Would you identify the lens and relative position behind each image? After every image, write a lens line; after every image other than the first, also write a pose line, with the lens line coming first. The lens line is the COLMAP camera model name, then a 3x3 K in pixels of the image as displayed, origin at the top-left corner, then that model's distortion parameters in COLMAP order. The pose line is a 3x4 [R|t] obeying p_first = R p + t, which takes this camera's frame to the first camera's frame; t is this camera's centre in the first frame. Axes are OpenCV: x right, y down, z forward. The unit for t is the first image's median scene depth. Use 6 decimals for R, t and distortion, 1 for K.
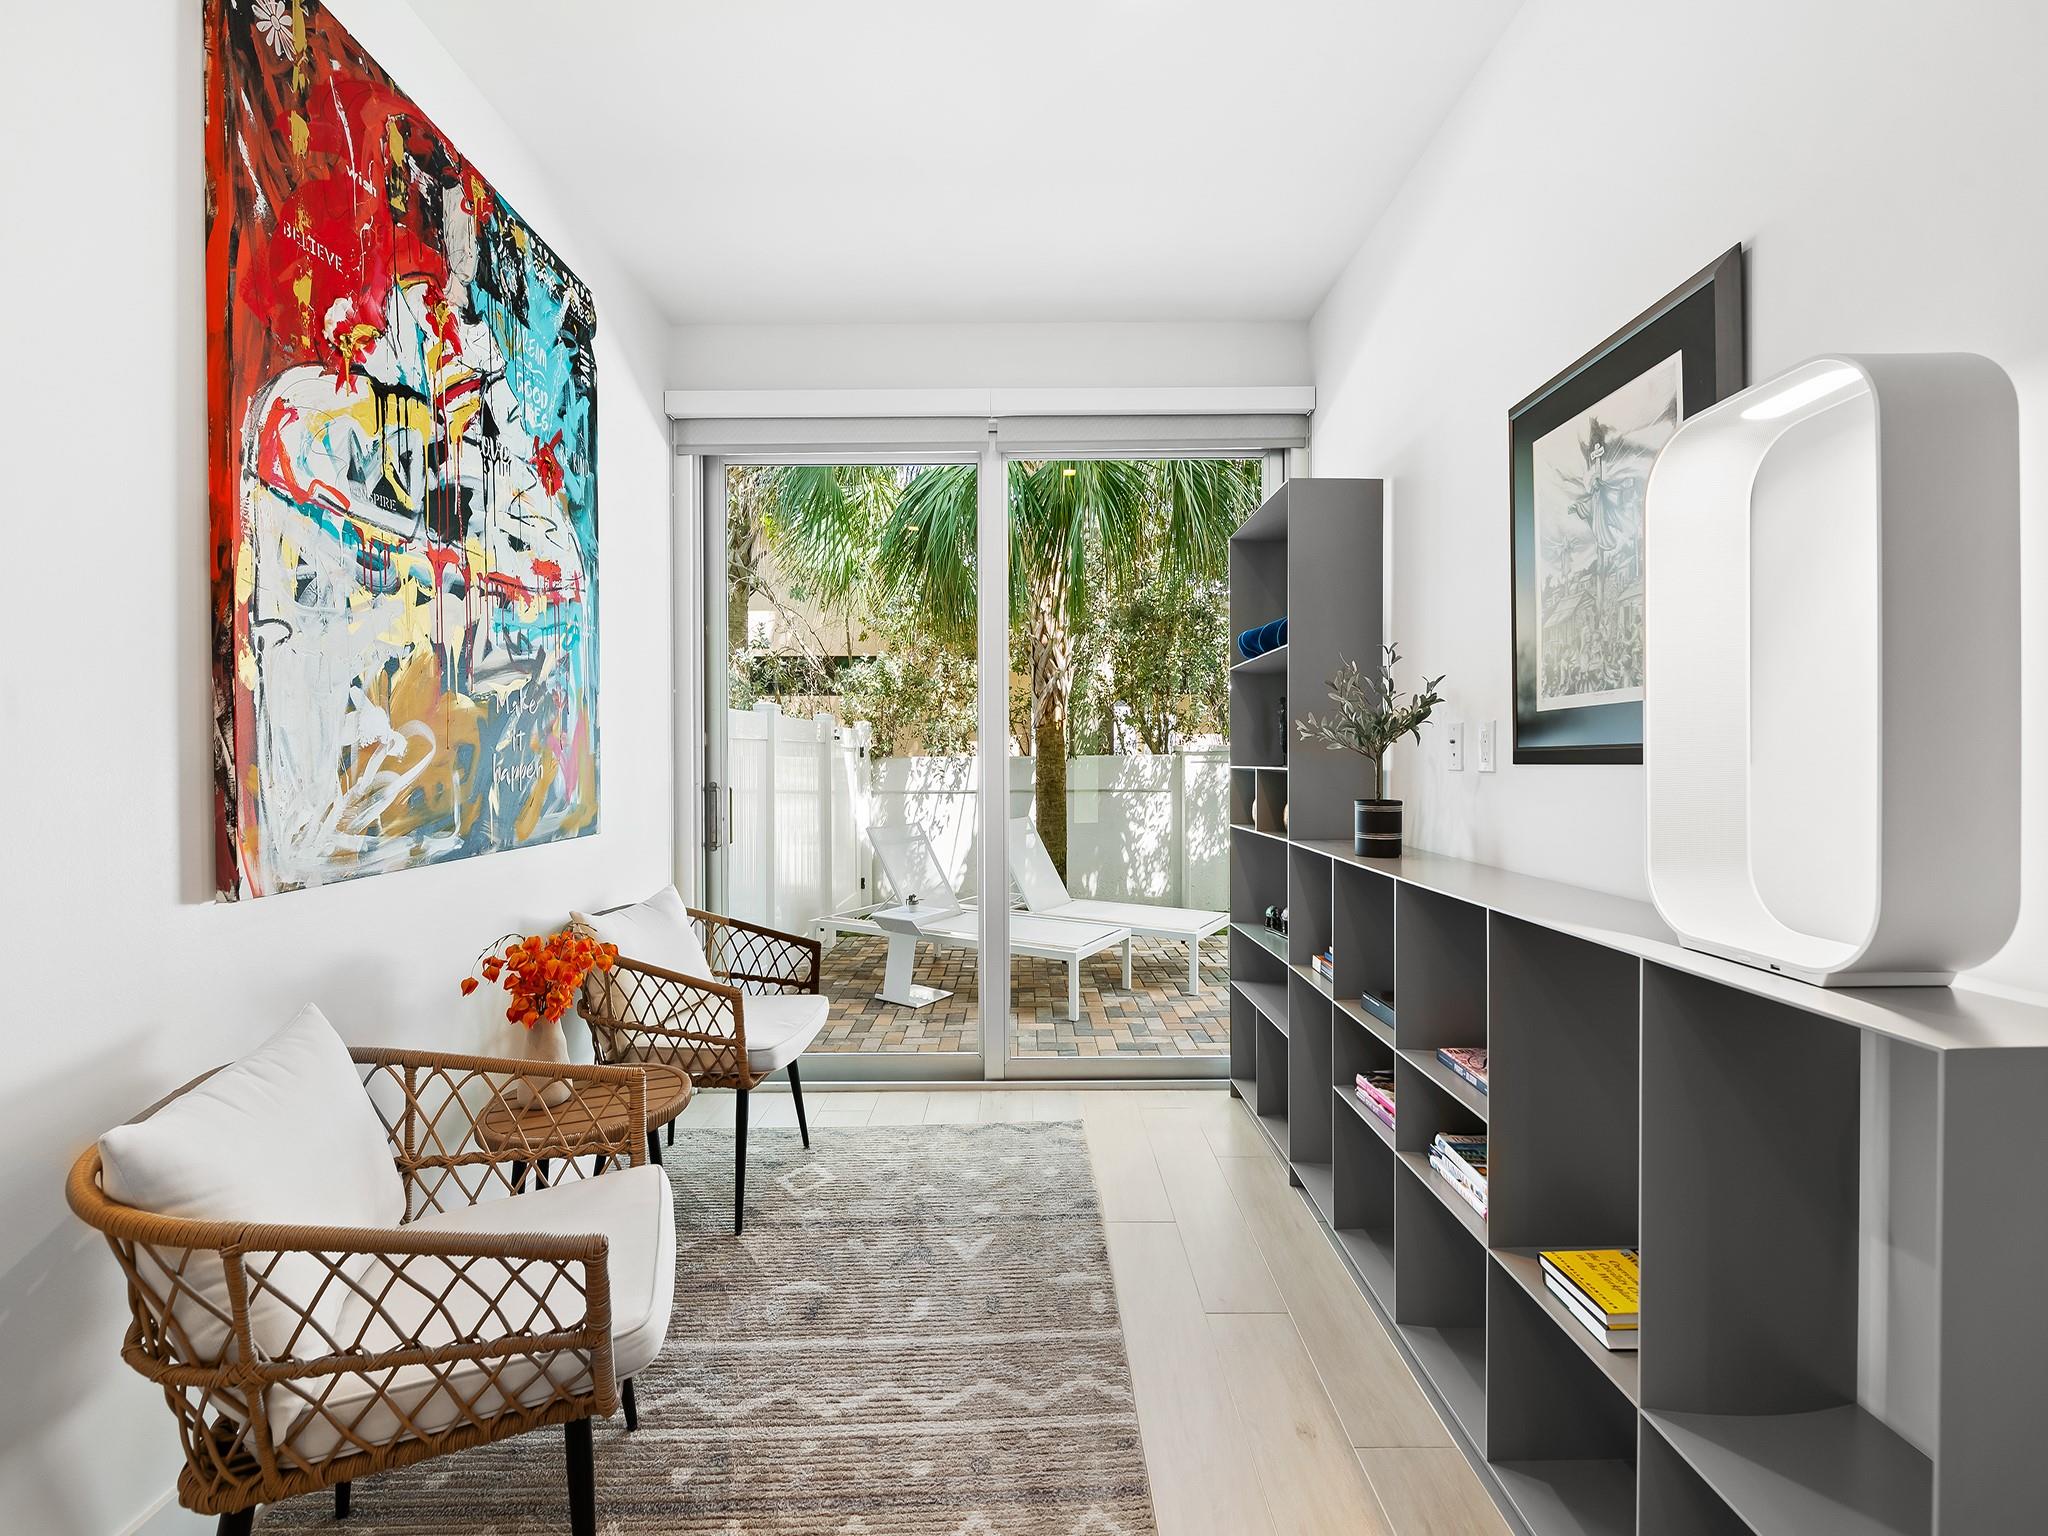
lens RADIAL K [[826.9, 0, 1024.0], [0, 826.9, 768.0], [0, 0, 1]] dist [0.000293, 0.000020]
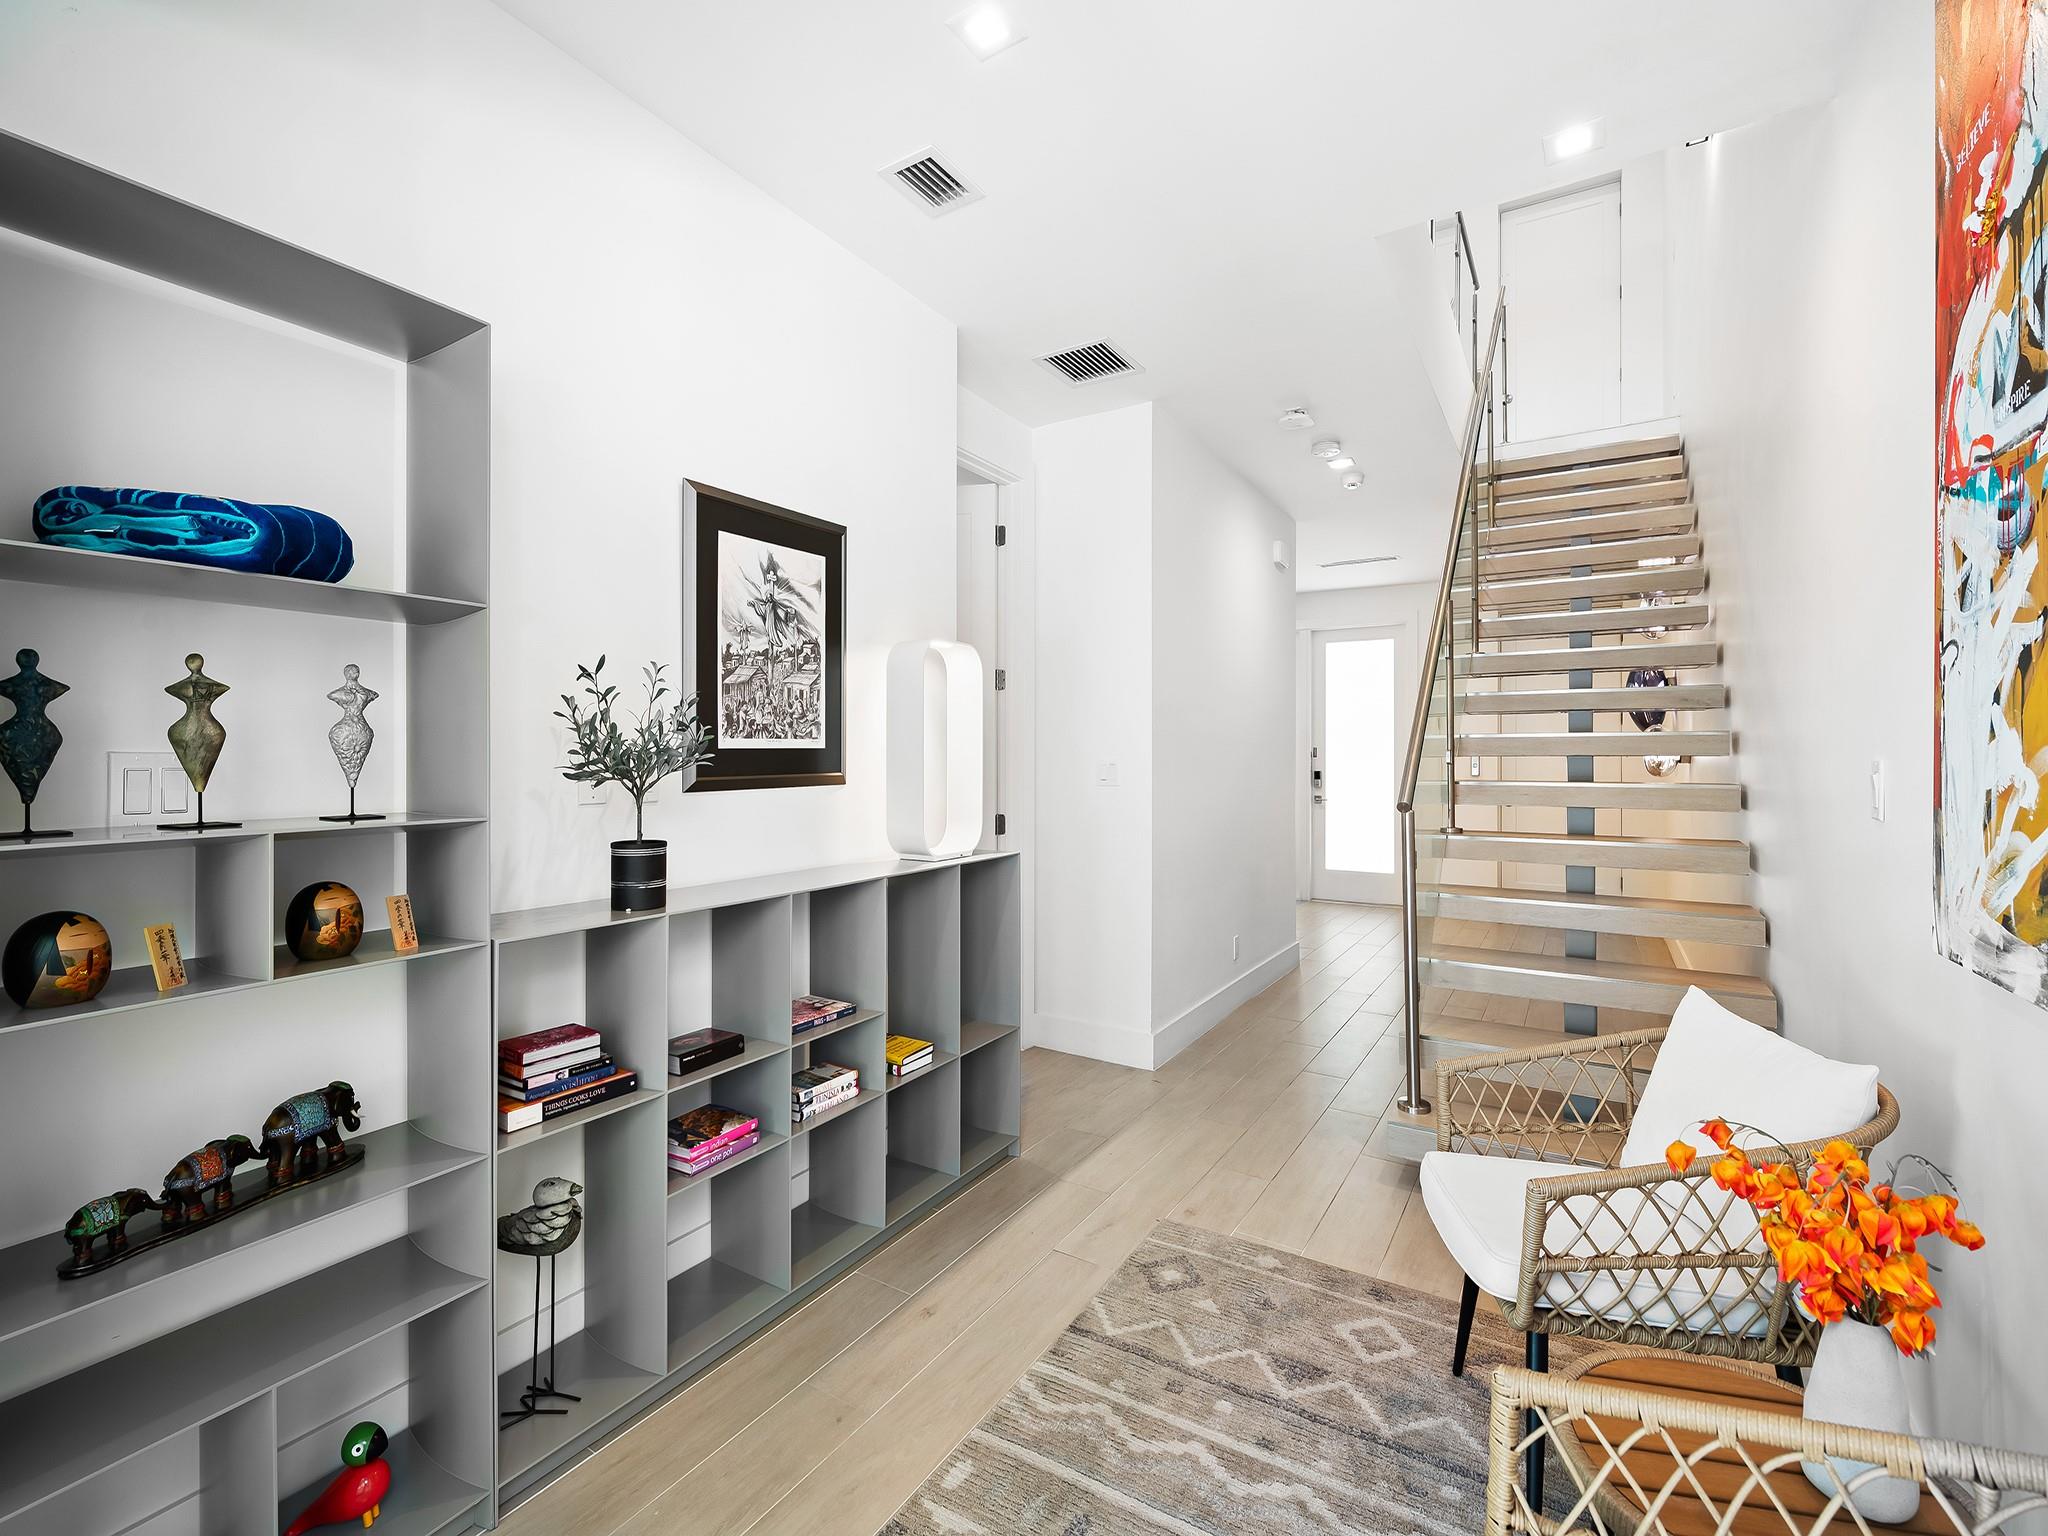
lens RADIAL K [[885.6, 0, 1024.0], [0, 885.6, 768.0], [0, 0, 1]] dist [0.001192, 0.000105]
pose [[-0.850358, -0.003464, 0.526194, -0.506890], [0.011251, 0.999630, 0.024763, -0.073106], [-0.526085, 0.026978, -0.850004, 2.055509]]
